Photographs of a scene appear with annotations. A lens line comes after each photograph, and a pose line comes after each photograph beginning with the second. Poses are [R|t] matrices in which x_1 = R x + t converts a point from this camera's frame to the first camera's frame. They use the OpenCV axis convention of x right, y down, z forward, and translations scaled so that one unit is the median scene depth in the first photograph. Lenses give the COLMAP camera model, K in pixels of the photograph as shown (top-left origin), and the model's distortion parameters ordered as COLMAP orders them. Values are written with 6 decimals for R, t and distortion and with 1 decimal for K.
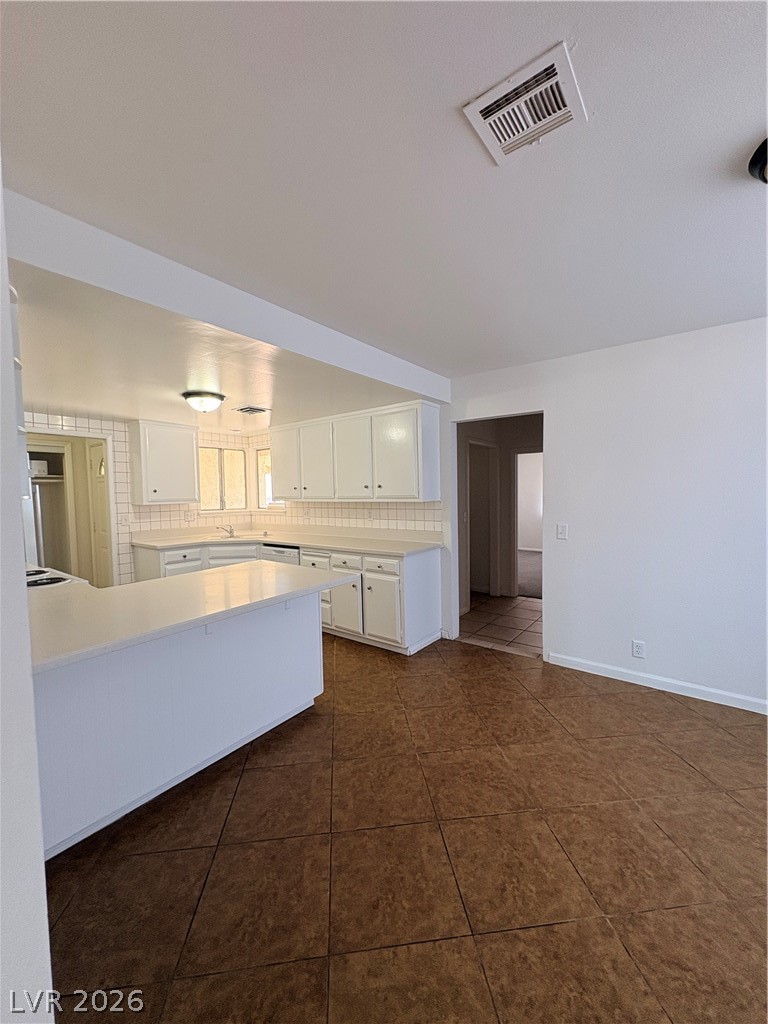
lens RADIAL K [[408.7, 0, 384.0], [0, 408.7, 512.0], [0, 0, 1]] dist [0.000202, 0.000293]
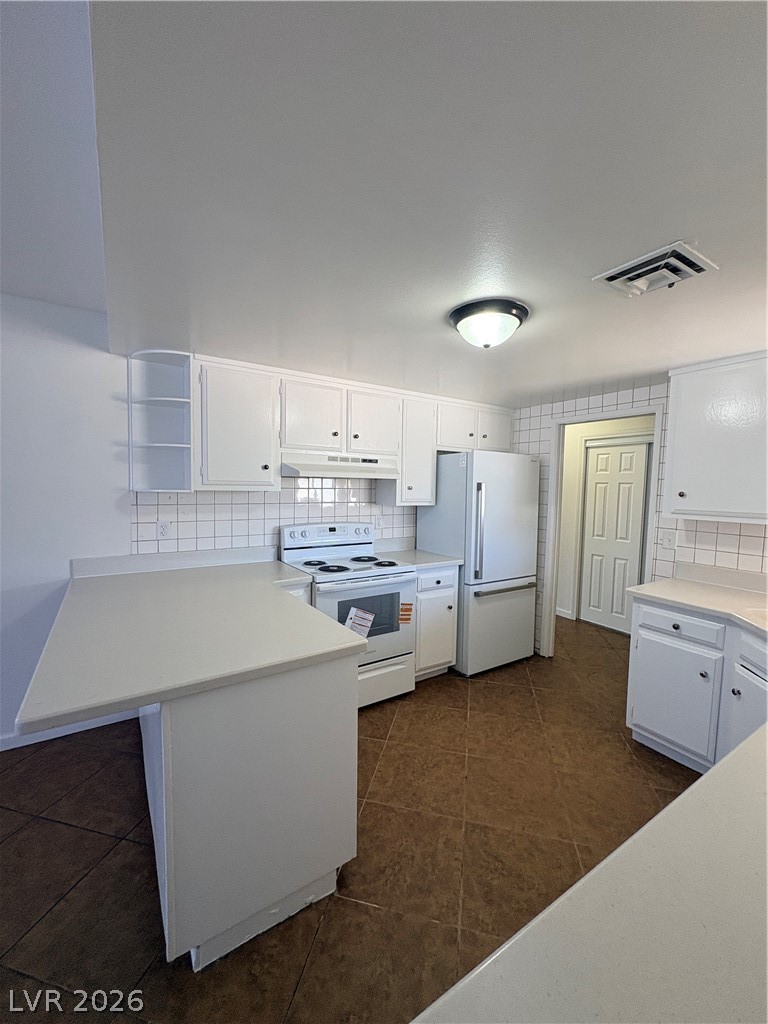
lens RADIAL K [[414.0, 0, 384.0], [0, 414.0, 512.0], [0, 0, 1]] dist [0.007195, 0.000139]
pose [[-0.335795, 0.071047, -0.939252, 0.098259], [-0.063648, 0.993161, 0.097880, -0.056444], [0.939782, 0.092649, -0.328976, 0.801467]]
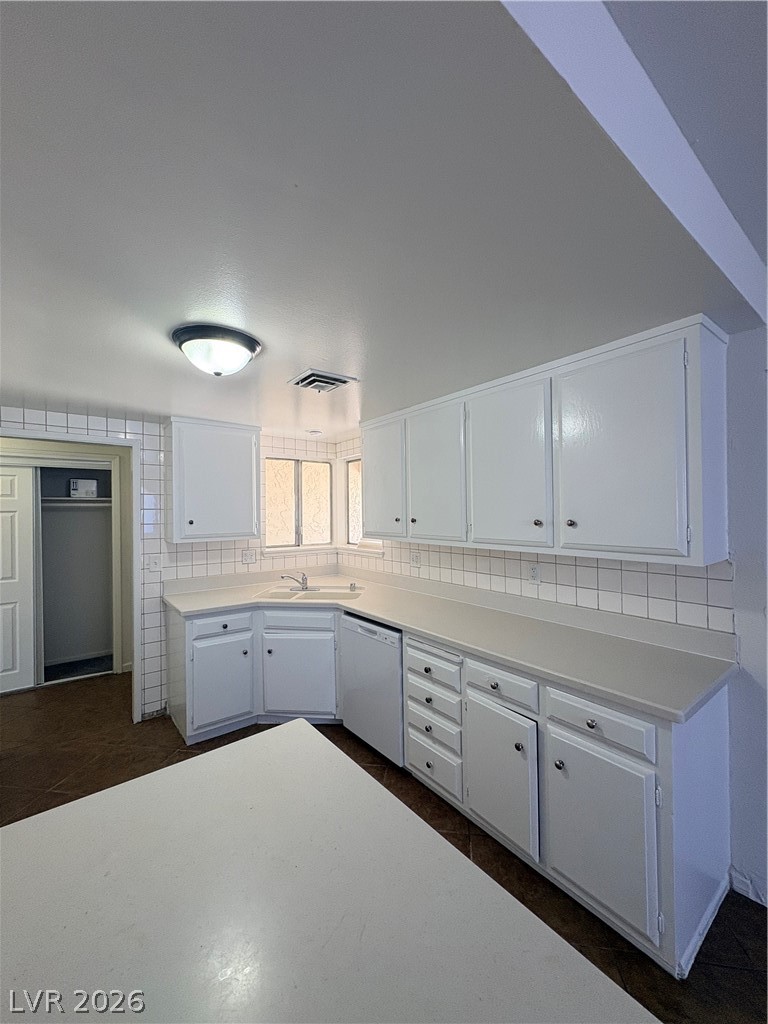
lens RADIAL K [[408.7, 0, 384.0], [0, 408.7, 512.0], [0, 0, 1]] dist [0.000202, 0.000293]
pose [[0.966504, 0.007809, -0.256532, -0.086198], [-0.019613, 0.998861, -0.043490, -0.044735], [0.255900, 0.047064, 0.965557, 0.433436]]
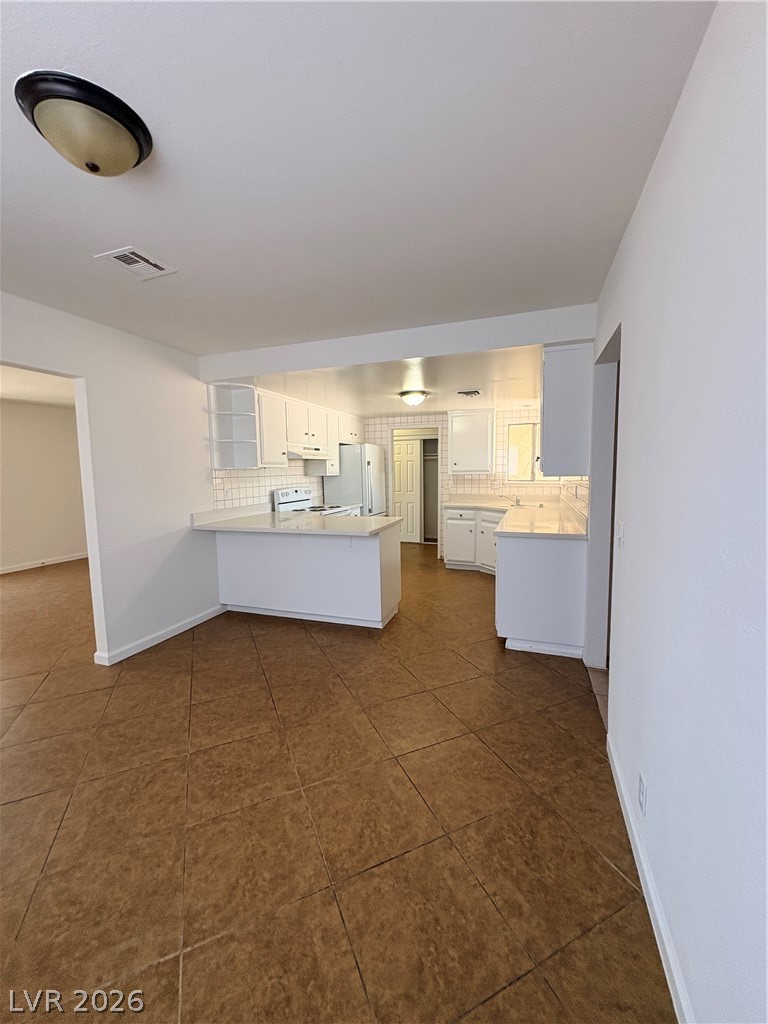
lens RADIAL K [[407.3, 0, 384.0], [0, 407.3, 512.0], [0, 0, 1]] dist [-0.000941, 0.000363]
pose [[0.304680, 0.110678, -0.946002, 0.630283], [-0.043078, 0.993810, 0.102397, -0.021403], [0.951480, 0.009553, 0.307562, 0.369796]]
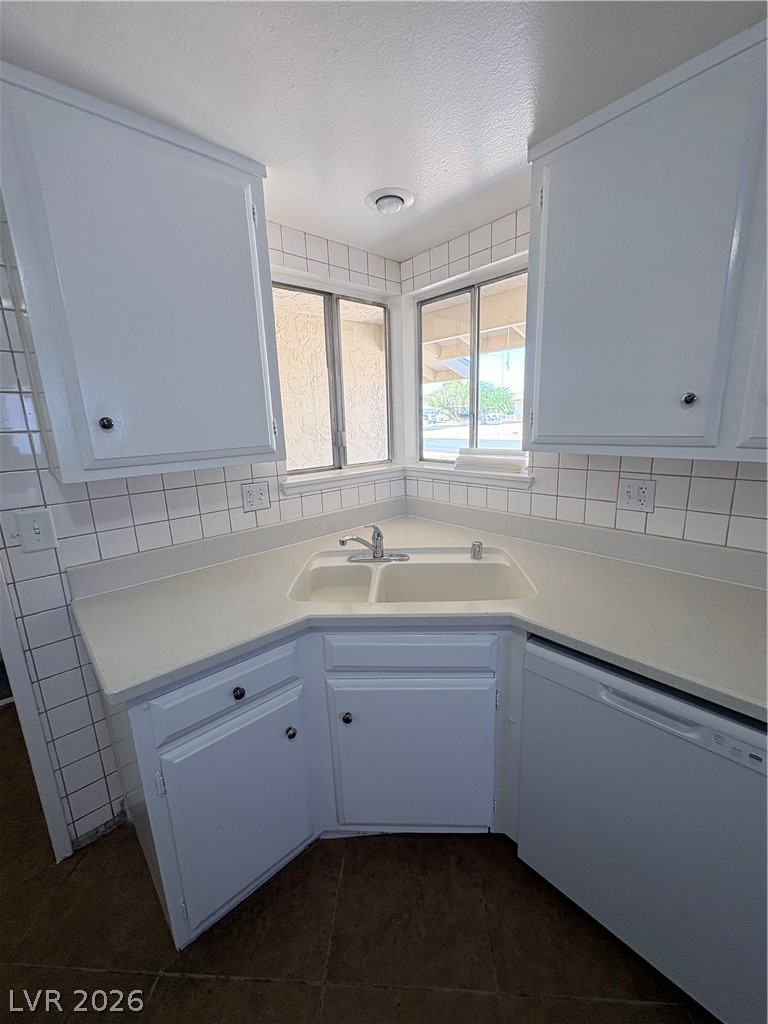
lens RADIAL K [[408.7, 0, 384.0], [0, 408.7, 512.0], [0, 0, 1]] dist [0.000202, 0.000293]
pose [[0.983597, 0.023119, -0.178893, -0.352363], [0.009520, 0.983717, 0.179474, -0.041188], [0.180130, -0.178233, 0.967360, 0.780201]]
